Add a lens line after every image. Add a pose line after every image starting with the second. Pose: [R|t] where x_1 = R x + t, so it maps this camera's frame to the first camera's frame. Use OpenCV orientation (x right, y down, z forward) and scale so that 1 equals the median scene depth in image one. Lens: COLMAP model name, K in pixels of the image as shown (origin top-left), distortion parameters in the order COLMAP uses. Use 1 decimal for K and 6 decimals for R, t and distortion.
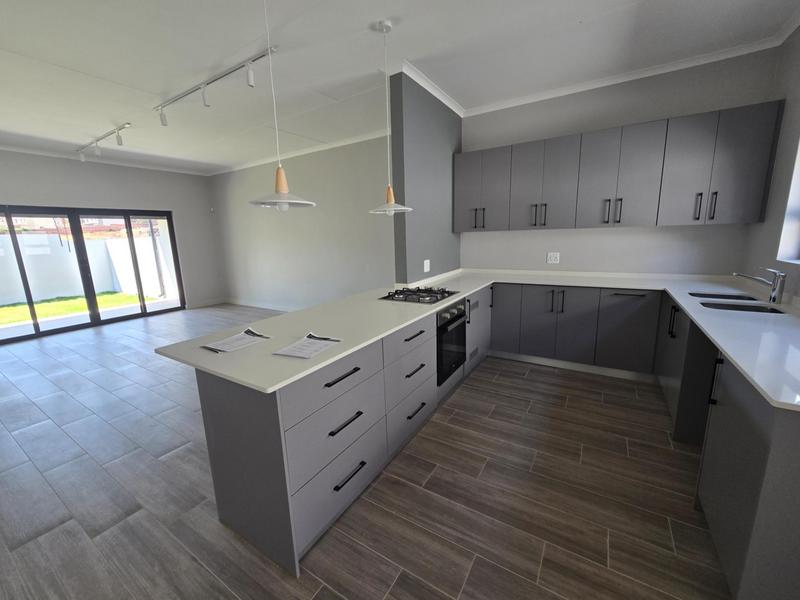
lens RADIAL K [[328.1, 0, 392.9], [0, 328.1, 298.0], [0, 0, 1]] dist [-0.003586, -0.000436]
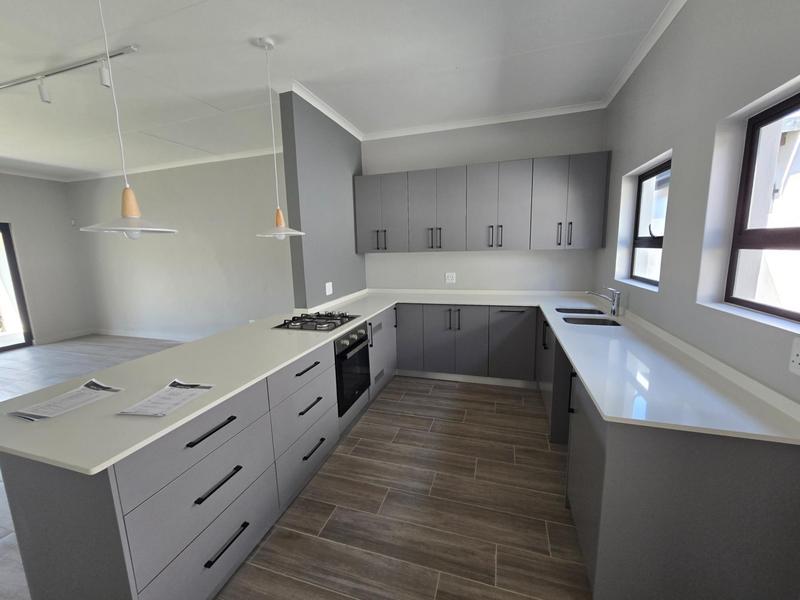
lens RADIAL K [[329.2, 0, 394.8], [0, 329.2, 298.3], [0, 0, 1]] dist [-0.003121, -0.000053]
pose [[0.967892, -0.033186, 0.249167, 0.062504], [0.043747, 0.998358, -0.036967, -0.032082], [-0.247531, 0.046681, 0.967755, 0.014276]]
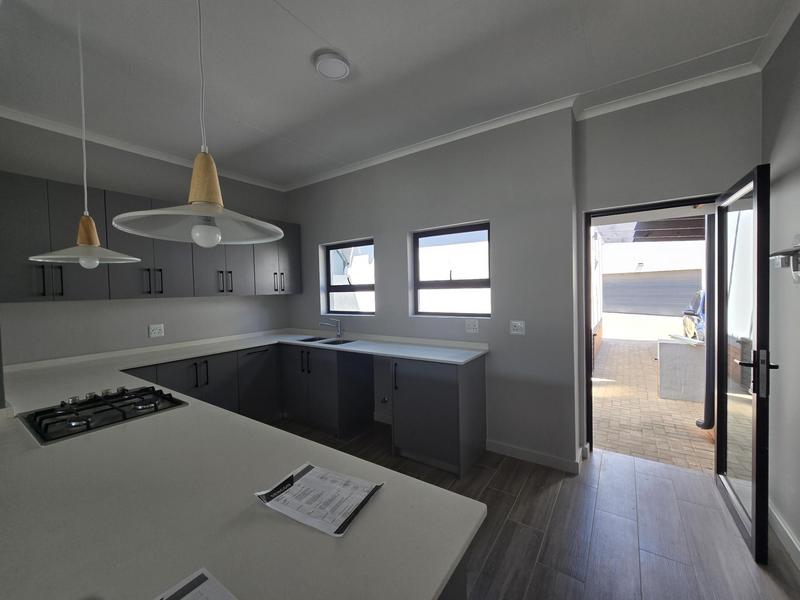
lens RADIAL K [[328.1, 0, 392.9], [0, 328.1, 298.0], [0, 0, 1]] dist [-0.003586, -0.000436]
pose [[0.047849, 0.004828, 0.998843, -0.476736], [0.213724, 0.976780, -0.014959, -0.083308], [-0.975722, 0.214192, 0.045706, 0.467699]]
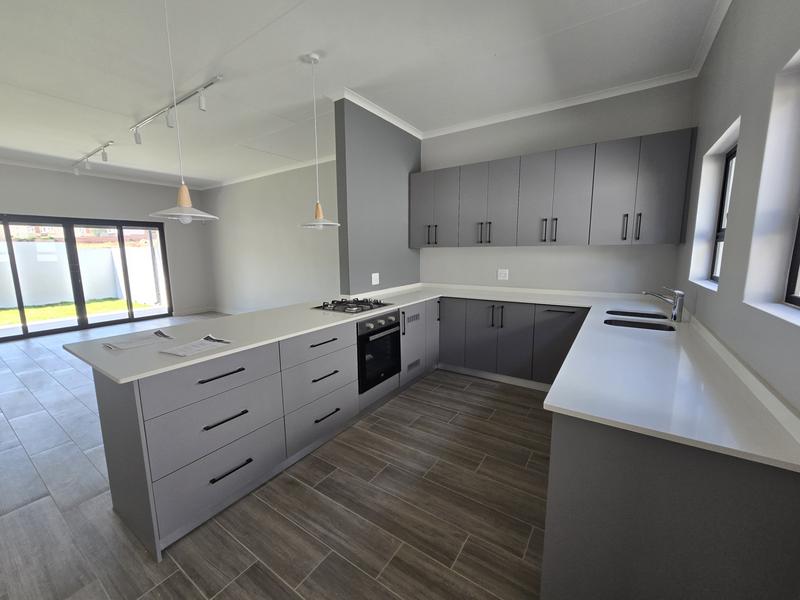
lens RADIAL K [[328.1, 0, 392.9], [0, 328.1, 298.0], [0, 0, 1]] dist [-0.003586, -0.000436]
pose [[0.999143, 0.026369, -0.031897, 0.250884], [-0.027808, 0.998575, -0.045548, 0.010879], [0.030651, 0.046396, 0.998453, -0.042261]]
